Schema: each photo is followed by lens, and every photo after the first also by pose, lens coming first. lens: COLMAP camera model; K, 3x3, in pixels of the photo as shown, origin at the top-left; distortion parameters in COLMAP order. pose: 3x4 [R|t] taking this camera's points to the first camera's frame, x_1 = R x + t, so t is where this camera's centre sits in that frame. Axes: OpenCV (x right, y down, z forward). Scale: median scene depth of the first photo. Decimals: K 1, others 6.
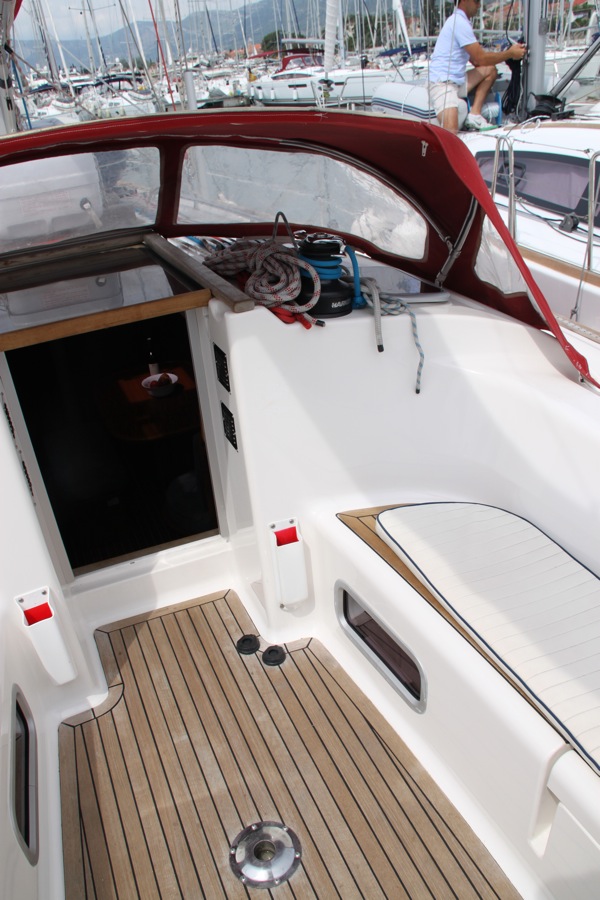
lens RADIAL K [[769.8, 0, 300.0], [0, 769.8, 450.0], [0, 0, 1]] dist [-0.217147, 0.264334]
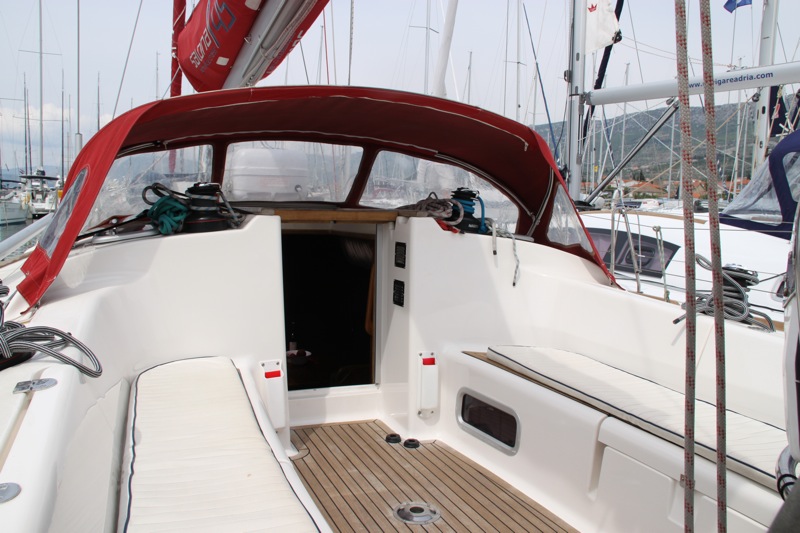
lens RADIAL K [[672.2, 0, 400.0], [0, 672.2, 266.5], [0, 0, 1]] dist [-0.173909, 0.001724]
pose [[0.992970, 0.114565, 0.029743, -0.142829], [-0.094728, 0.919859, -0.380639, 0.473000], [-0.070967, 0.375146, 0.924245, -0.347597]]
